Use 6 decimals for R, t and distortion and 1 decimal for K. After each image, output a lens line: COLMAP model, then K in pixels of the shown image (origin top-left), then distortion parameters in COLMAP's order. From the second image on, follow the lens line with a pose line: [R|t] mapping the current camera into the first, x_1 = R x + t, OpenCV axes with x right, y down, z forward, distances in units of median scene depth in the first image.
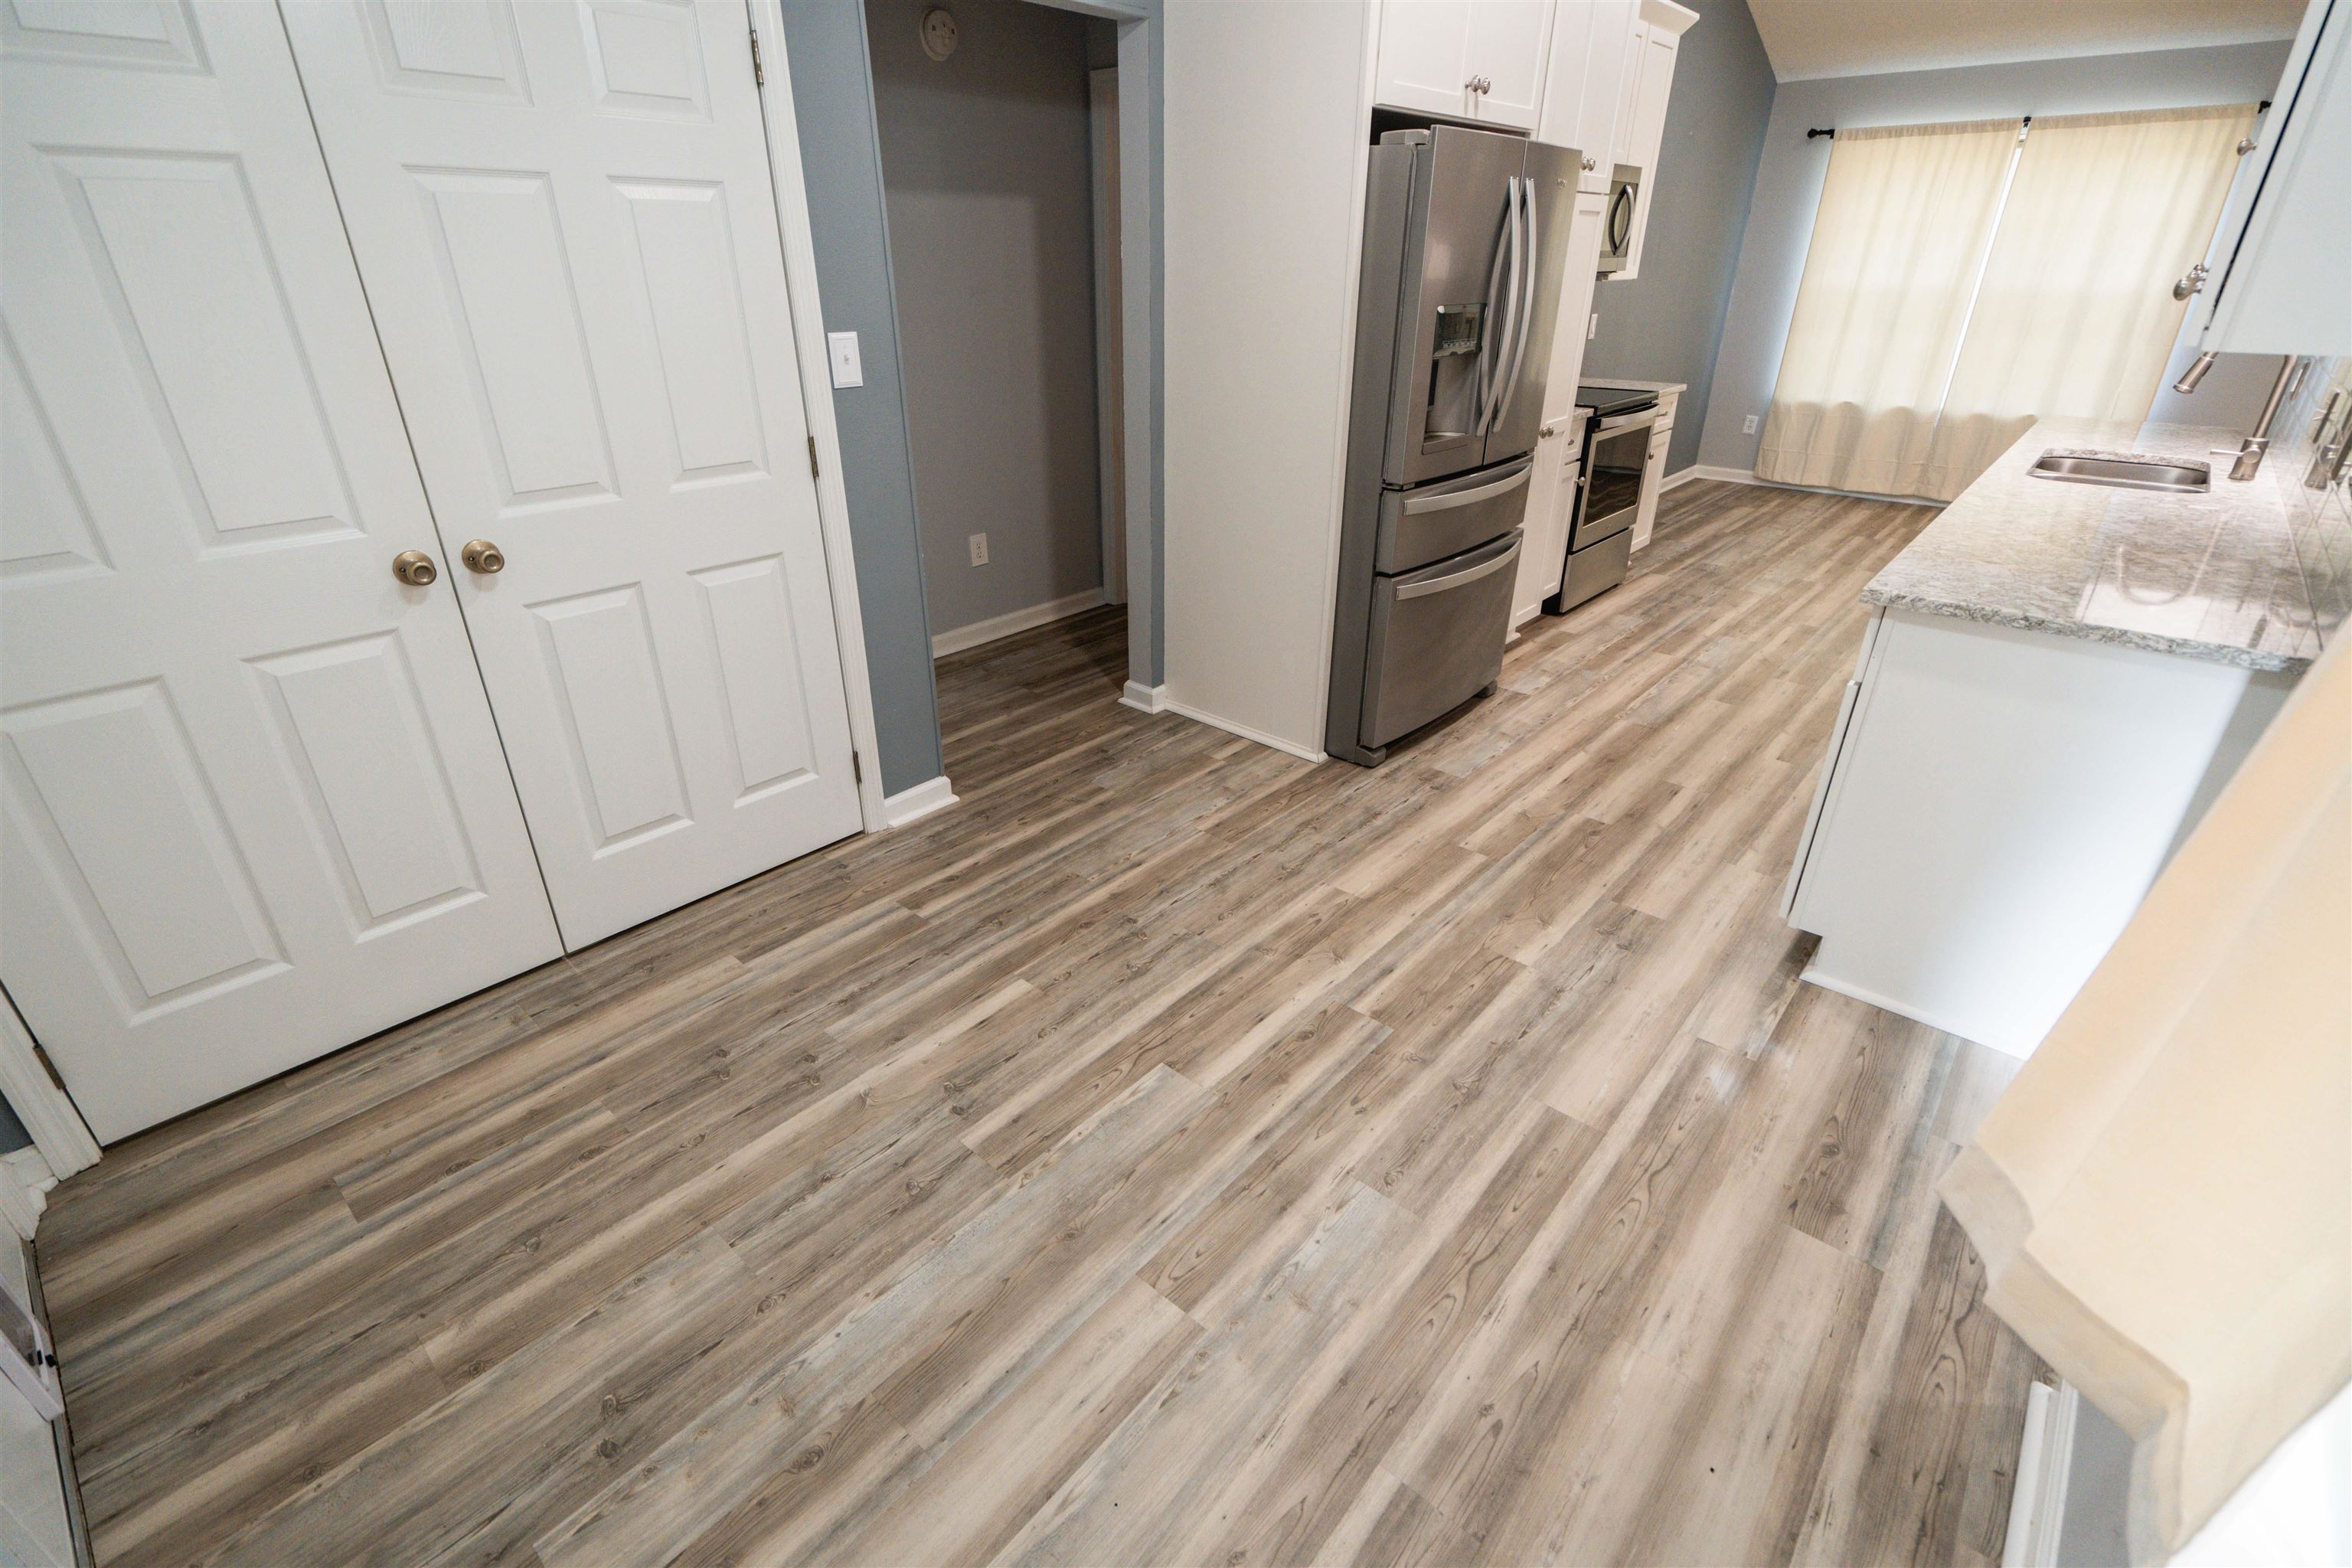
lens RADIAL K [[1065.7, 0, 1172.0], [0, 1065.7, 777.6], [0, 0, 1]] dist [0.004684, 0.000823]
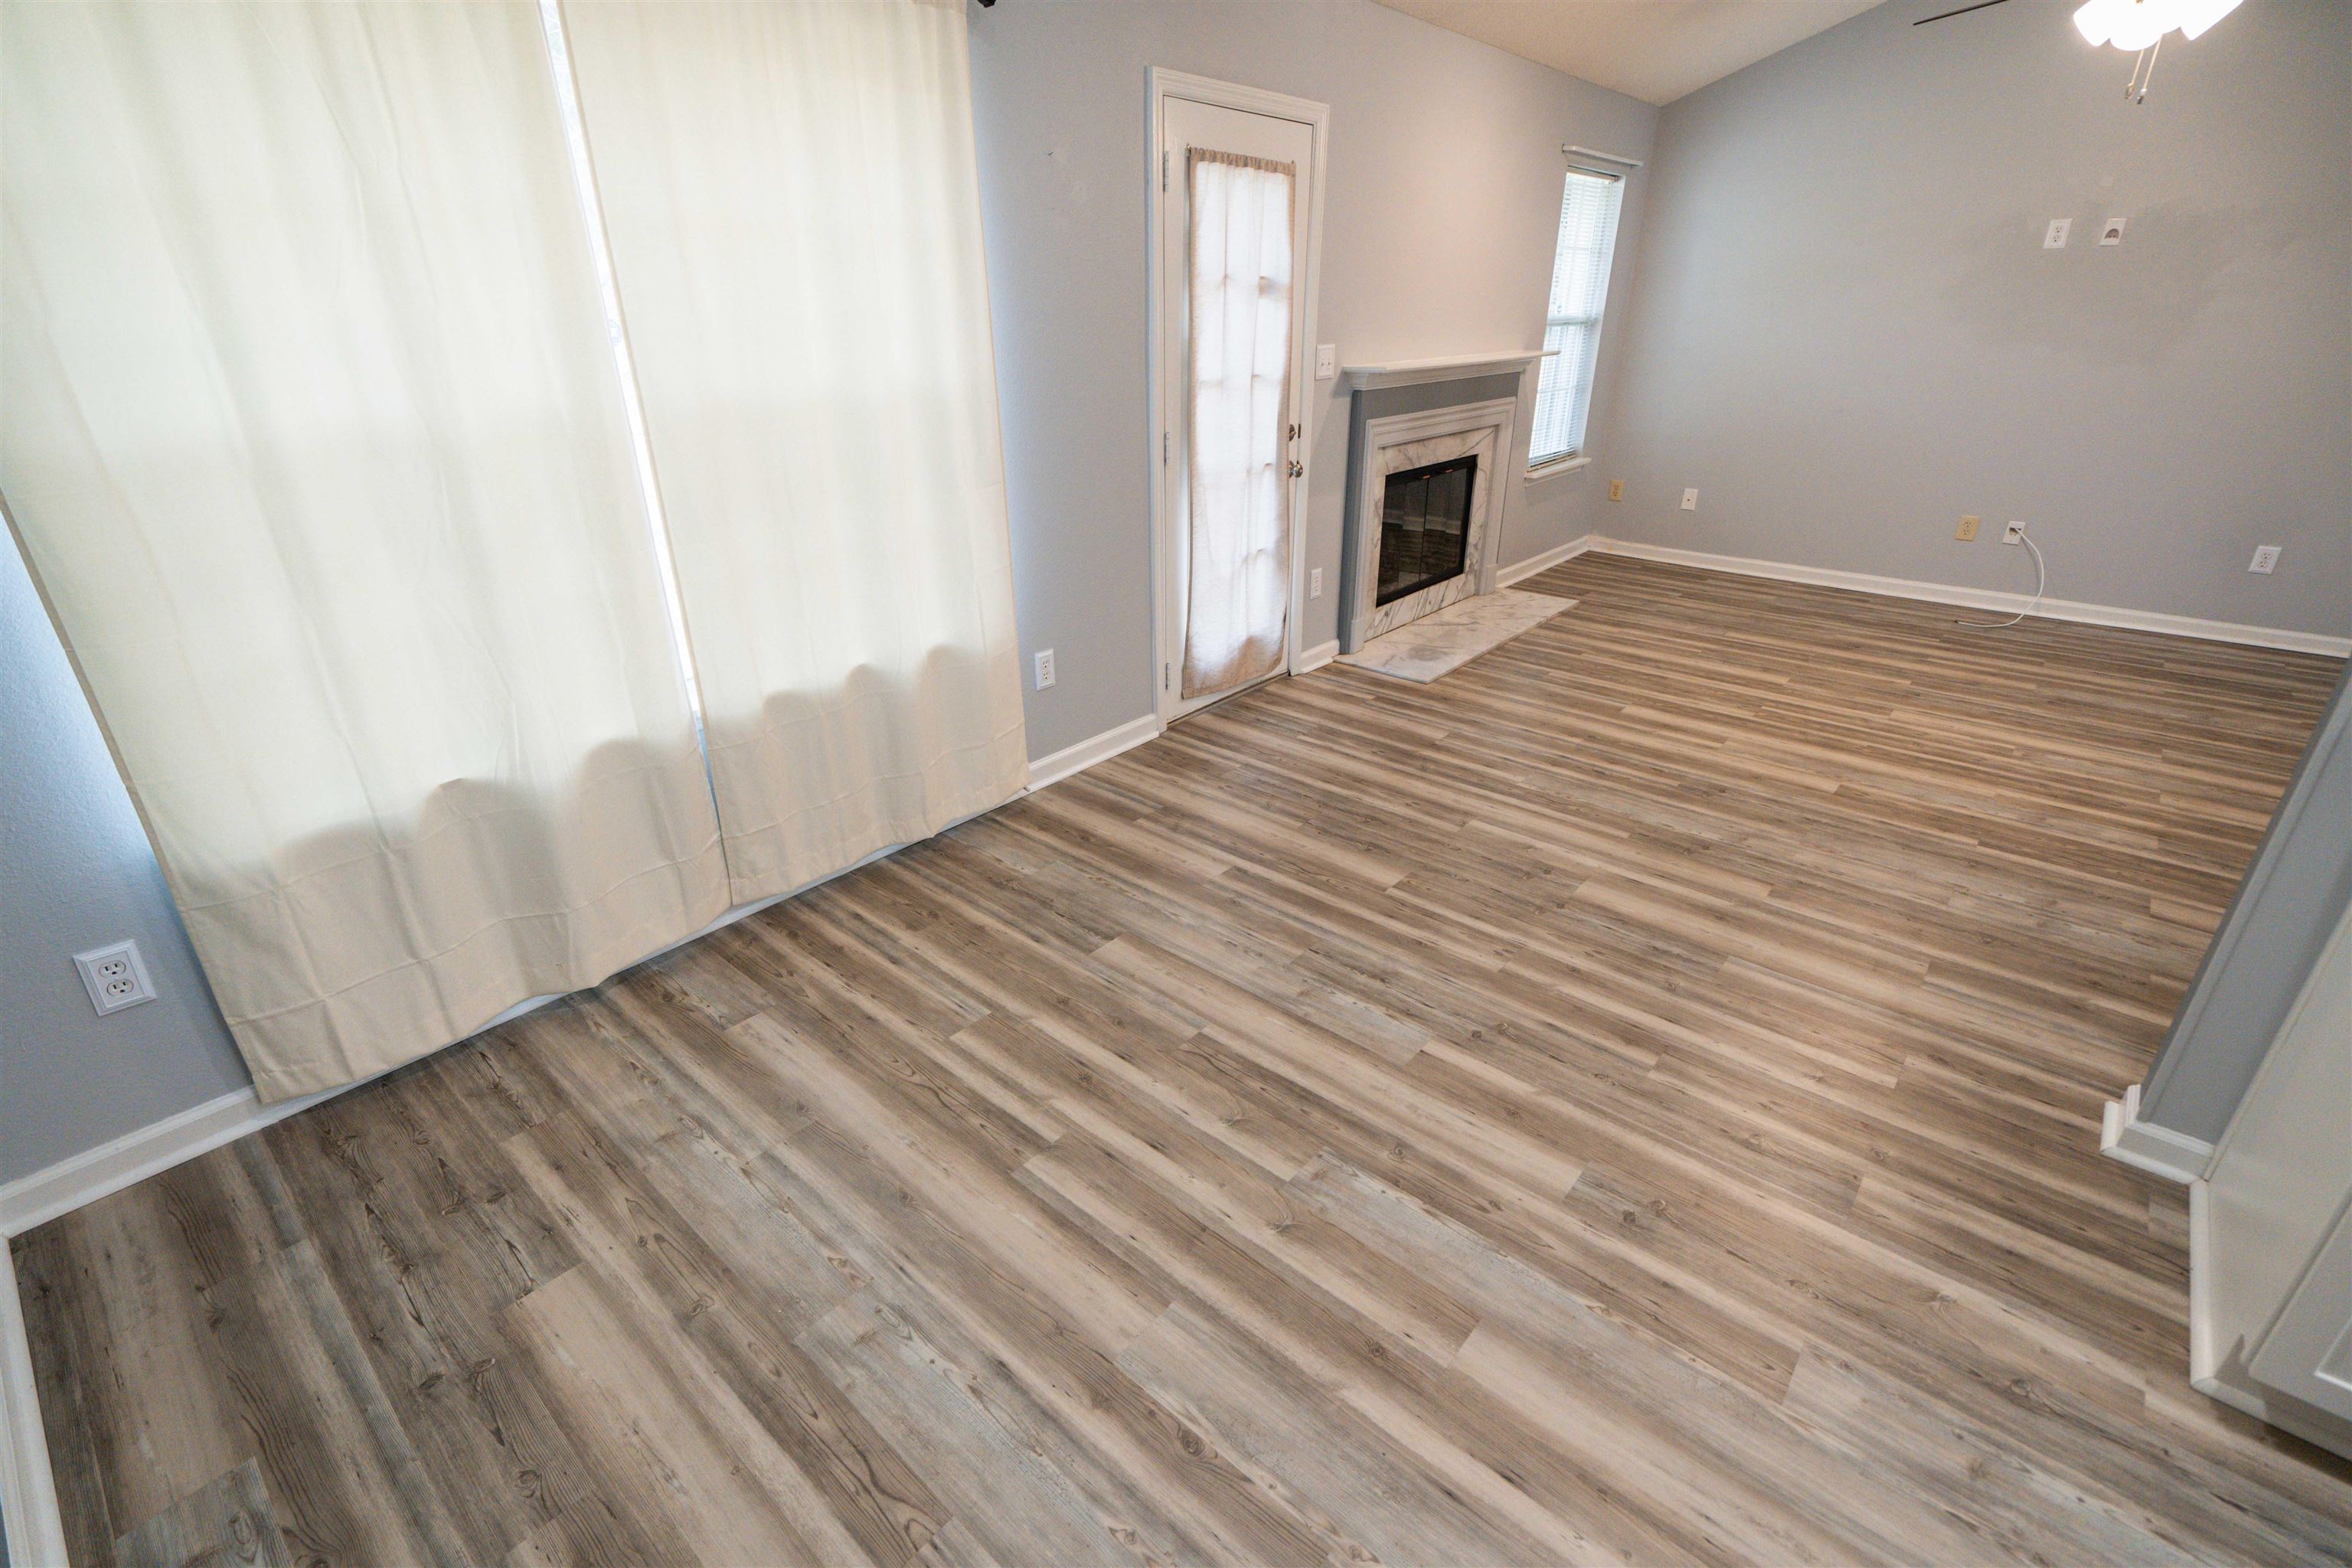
lens RADIAL K [[1059.9, 0, 1164.3], [0, 1059.9, 783.7], [0, 0, 1]] dist [-0.012980, 0.007647]
pose [[-0.002200, -0.420162, 0.907446, 0.615835], [0.446132, 0.811724, 0.376923, -0.648814], [-0.894965, 0.405670, 0.185662, 1.317110]]
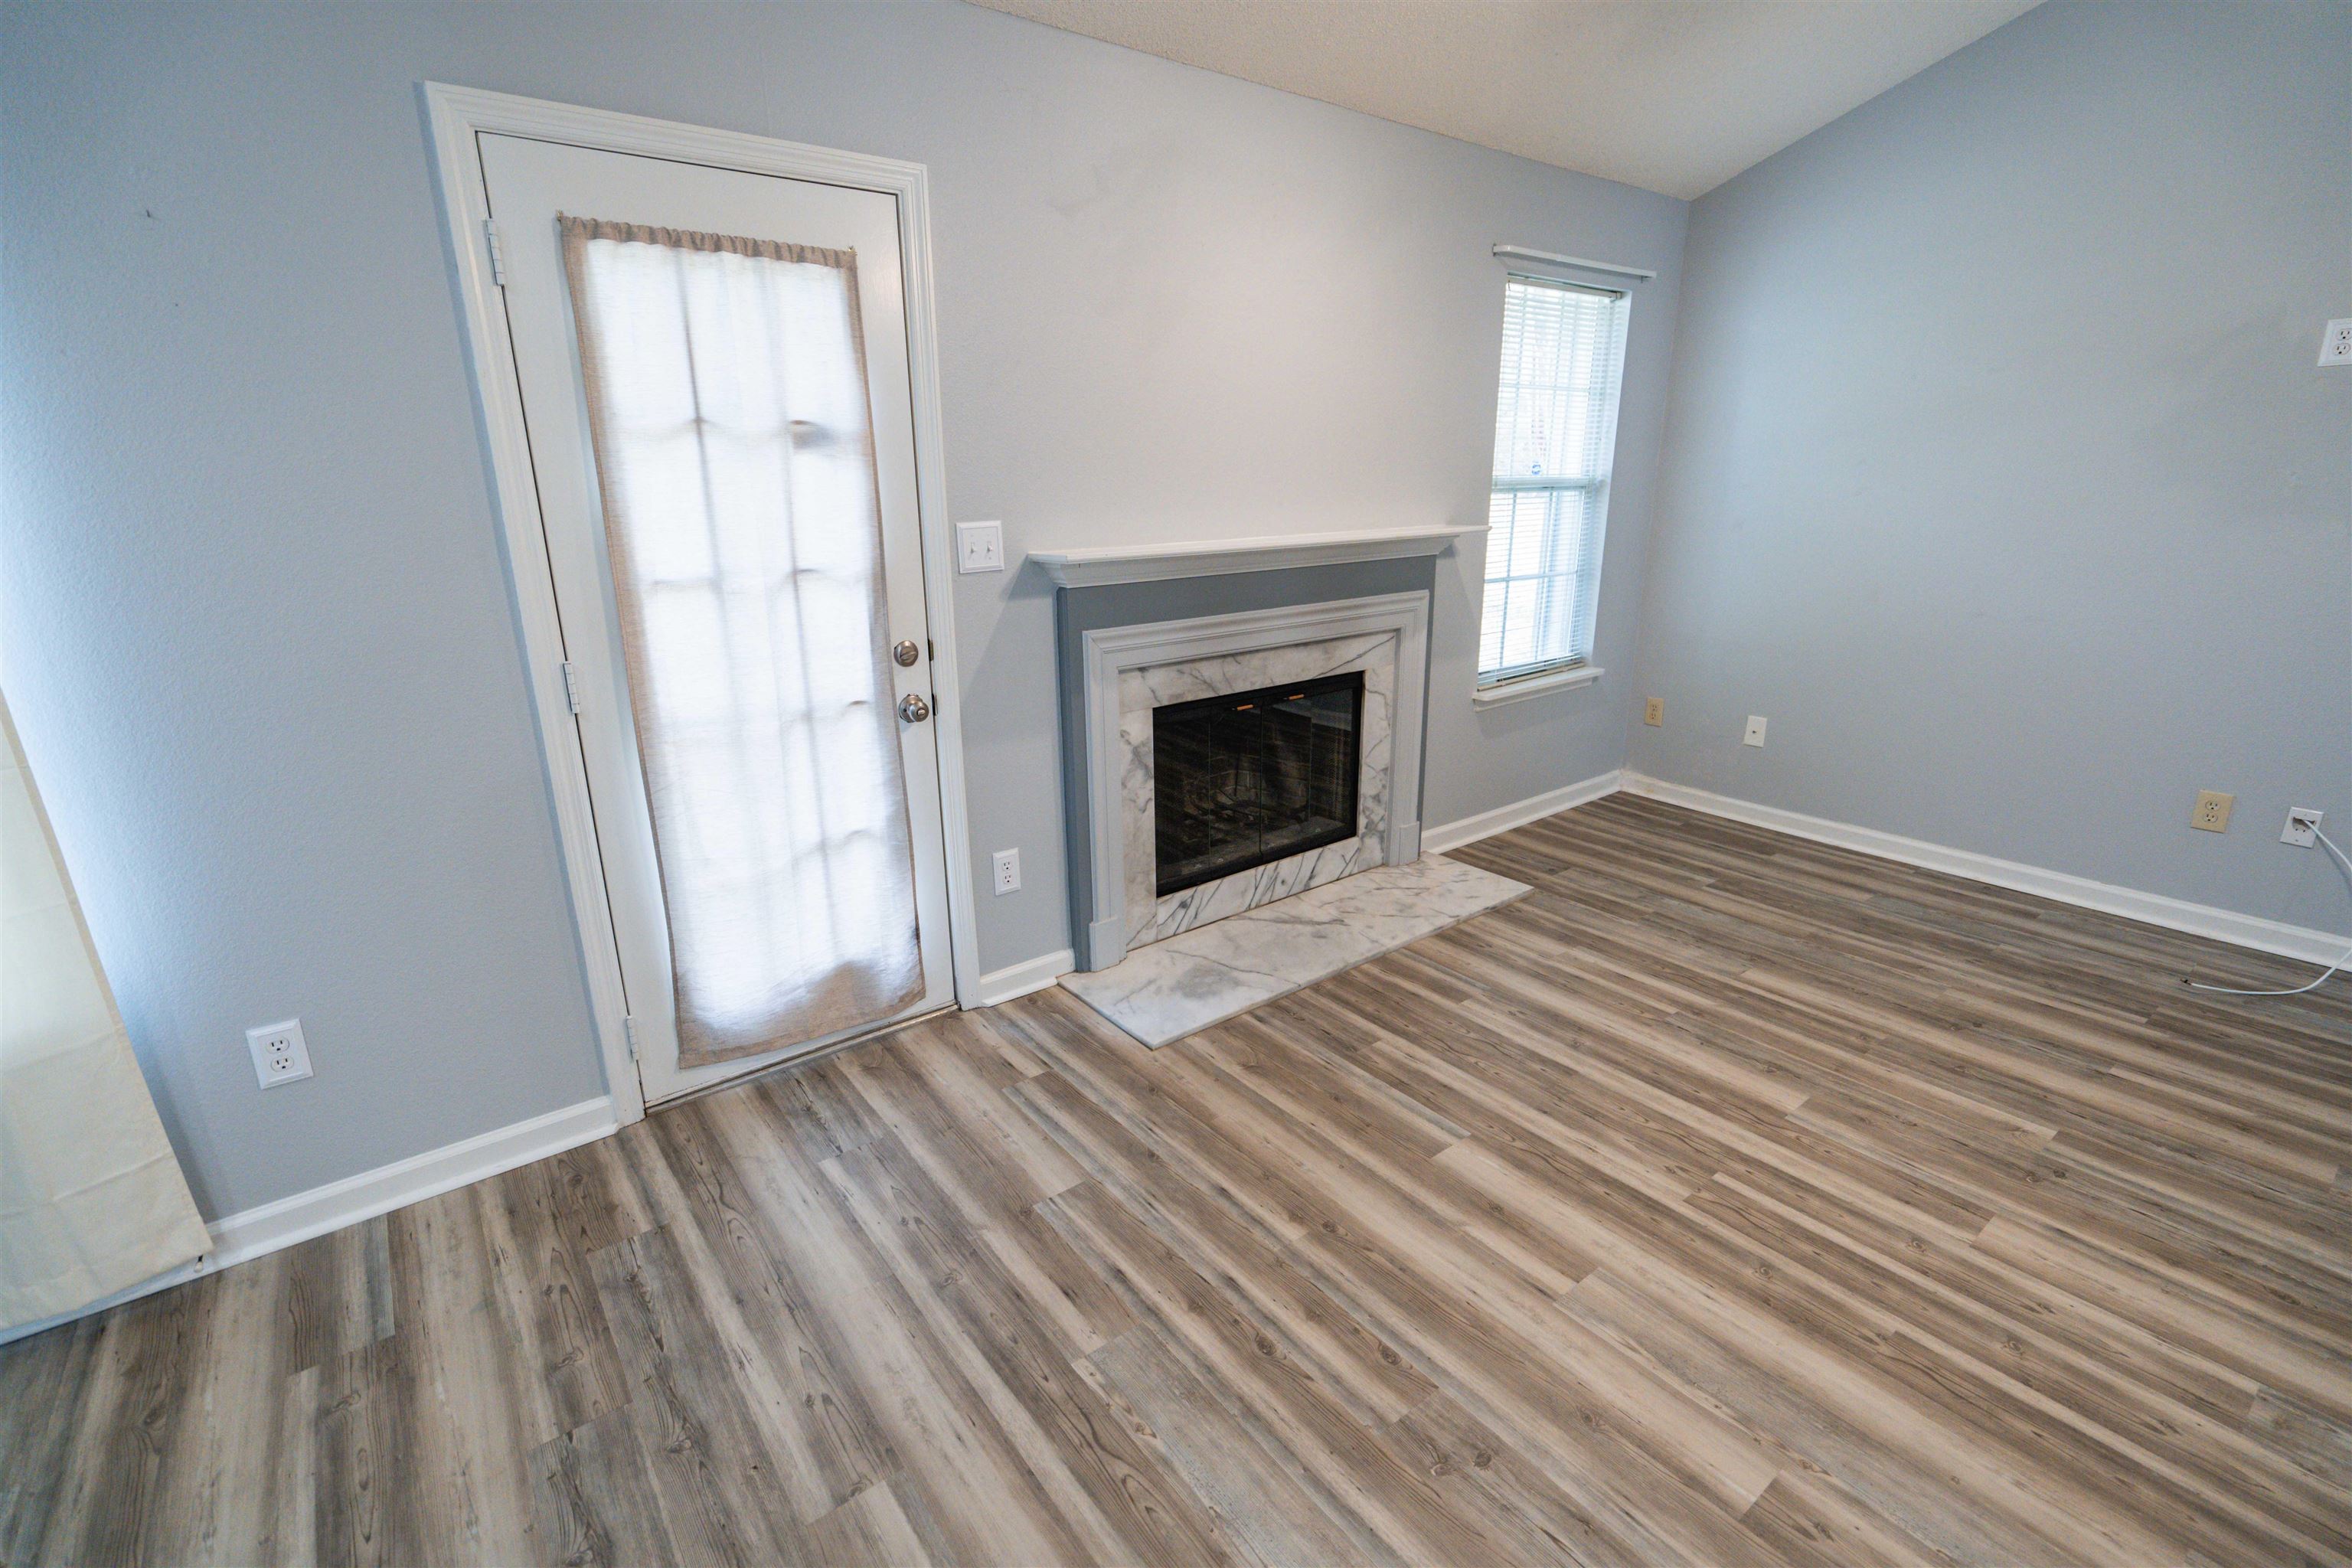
lens RADIAL K [[1056.6, 0, 1168.8], [0, 1056.6, 782.0], [0, 0, 1]] dist [-0.004687, 0.000742]
pose [[0.196277, -0.284646, 0.938324, 1.073506], [0.444863, 0.878636, 0.173483, -0.459569], [-0.873826, 0.383375, 0.299085, 0.960170]]
